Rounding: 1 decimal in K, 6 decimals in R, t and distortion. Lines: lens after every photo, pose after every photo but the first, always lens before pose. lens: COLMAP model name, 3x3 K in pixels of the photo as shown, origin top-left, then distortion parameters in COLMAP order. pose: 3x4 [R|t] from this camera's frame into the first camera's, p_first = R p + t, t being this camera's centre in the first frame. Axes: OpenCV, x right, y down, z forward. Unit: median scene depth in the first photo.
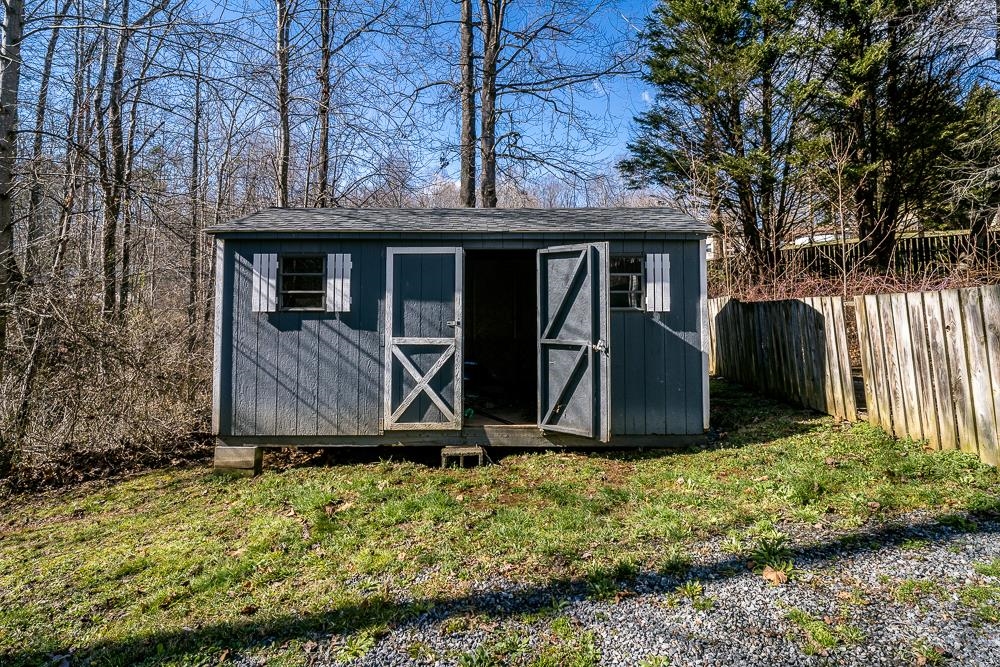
lens RADIAL K [[512.6, 0, 500.2], [0, 512.6, 336.2], [0, 0, 1]] dist [-0.005515, -0.000576]
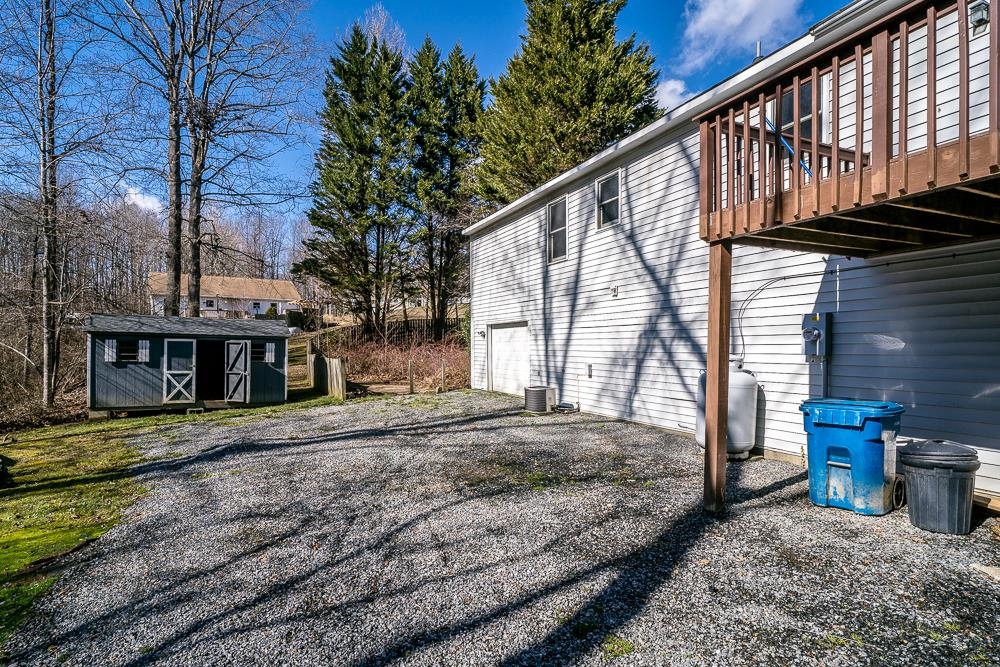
lens RADIAL K [[519.4, 0, 497.3], [0, 519.4, 347.2], [0, 0, 1]] dist [-0.000106, -0.000015]
pose [[0.862169, 0.020495, 0.506206, -0.093154], [0.012998, 0.997958, -0.062544, 0.074373], [-0.506454, 0.060503, 0.860142, -2.391327]]
